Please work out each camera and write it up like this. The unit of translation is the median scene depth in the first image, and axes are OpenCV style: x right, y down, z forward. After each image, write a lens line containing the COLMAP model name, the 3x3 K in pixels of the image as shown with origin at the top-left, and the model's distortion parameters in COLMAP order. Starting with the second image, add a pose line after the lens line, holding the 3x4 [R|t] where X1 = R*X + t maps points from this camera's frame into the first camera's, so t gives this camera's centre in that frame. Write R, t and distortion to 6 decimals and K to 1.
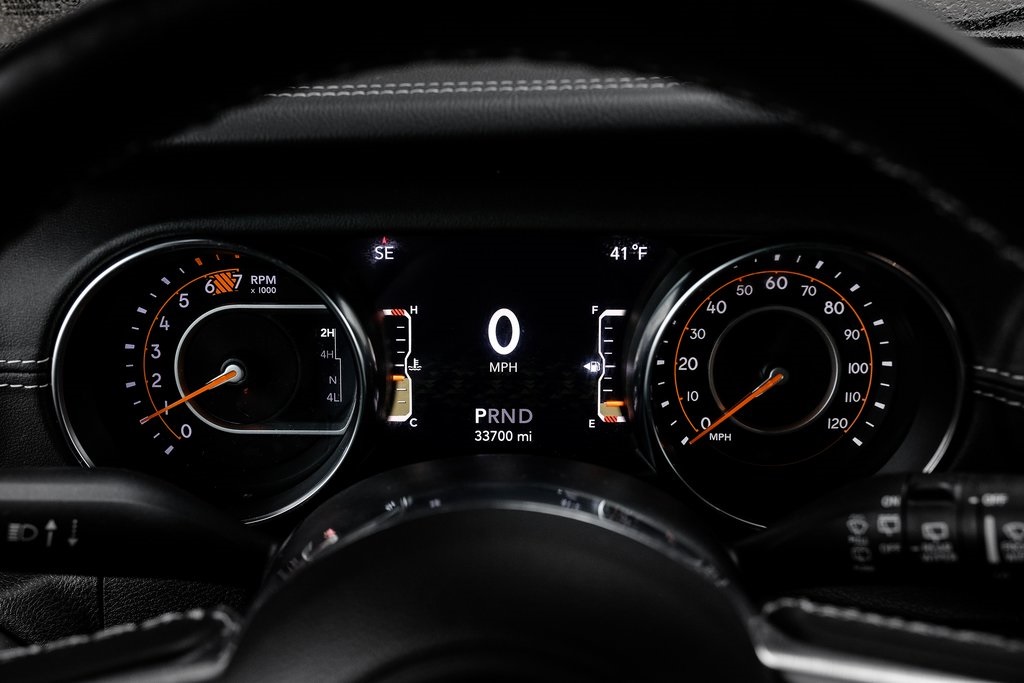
lens RADIAL K [[1160.9, 0, 512.0], [0, 1160.9, 341.5], [0, 0, 1]] dist [-0.029444, -0.014513]
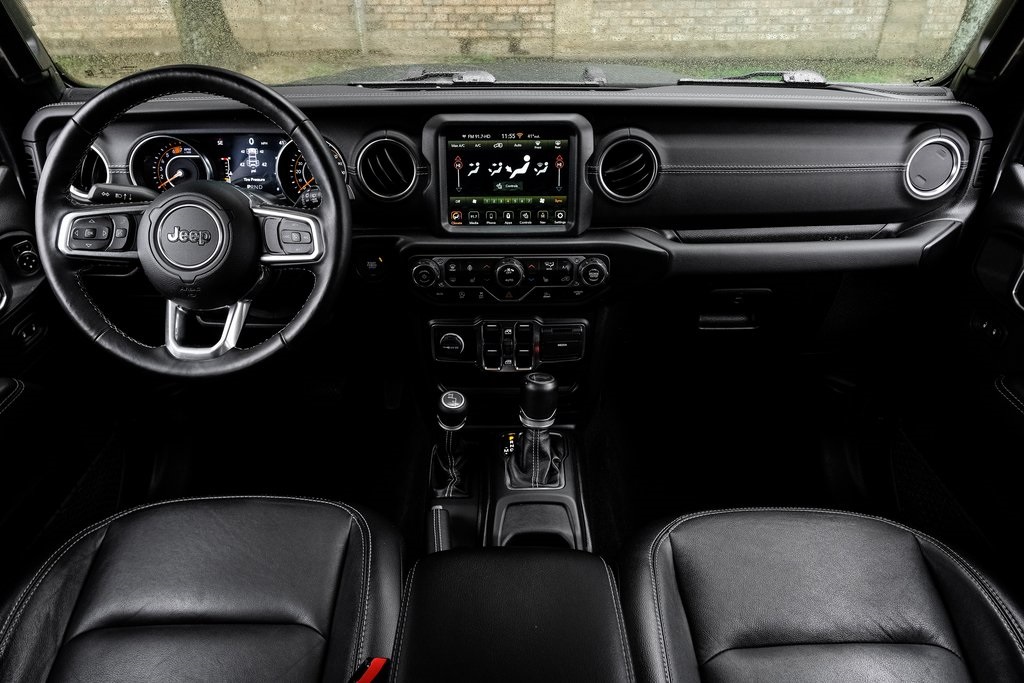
lens RADIAL K [[697.4, 0, 512.0], [0, 697.4, 341.5], [0, 0, 1]] dist [-0.023585, 0.004974]
pose [[0.999991, -0.000161, 0.004328, 0.849457], [-0.000351, 0.993010, 0.118033, 0.306538], [-0.004316, -0.118034, 0.993000, -1.360444]]
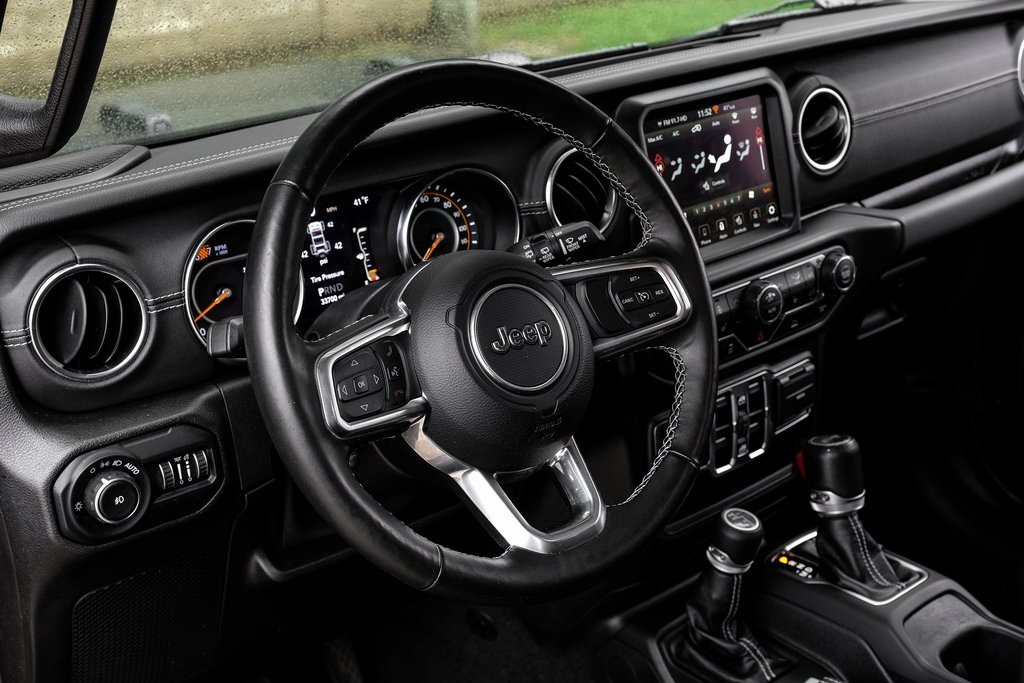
lens RADIAL K [[1330.7, 0, 512.0], [0, 1330.7, 341.5], [0, 0, 1]] dist [0.004471, -0.005970]
pose [[0.770379, -0.261943, 0.581294, -1.210452], [0.304096, 0.952284, 0.026104, 0.196446], [-0.560394, 0.156659, 0.813275, -1.151515]]
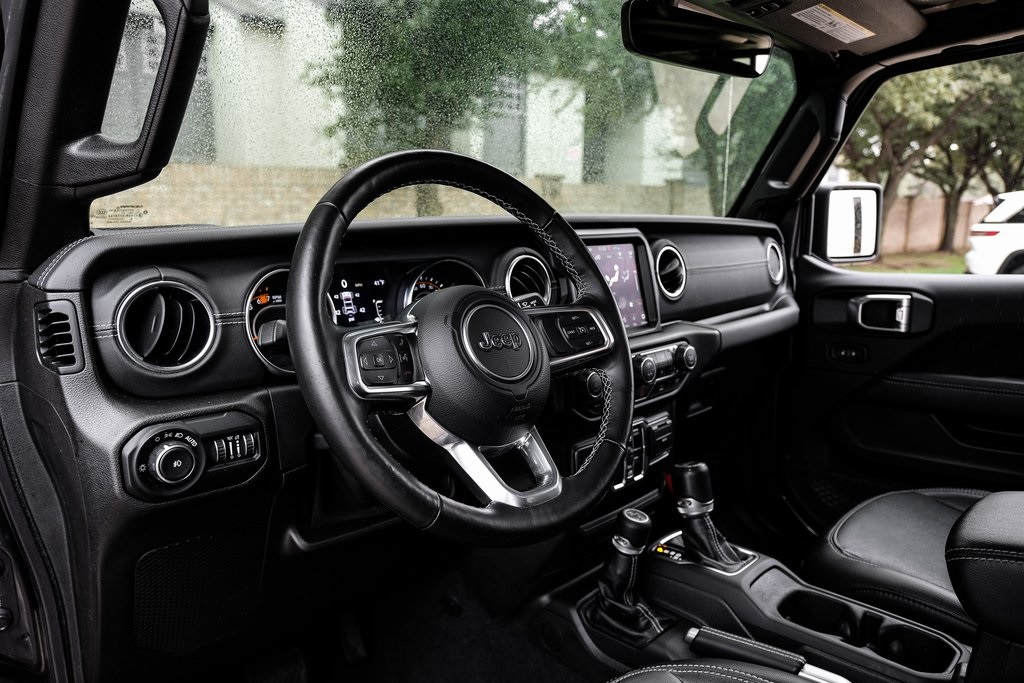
lens RADIAL K [[697.4, 0, 512.0], [0, 697.4, 341.5], [0, 0, 1]] dist [-0.023585, 0.004974]
pose [[0.714643, -0.124403, 0.688338, -0.975218], [0.304528, 0.941239, -0.146056, 0.465418], [-0.629721, 0.313996, 0.710534, -0.525861]]
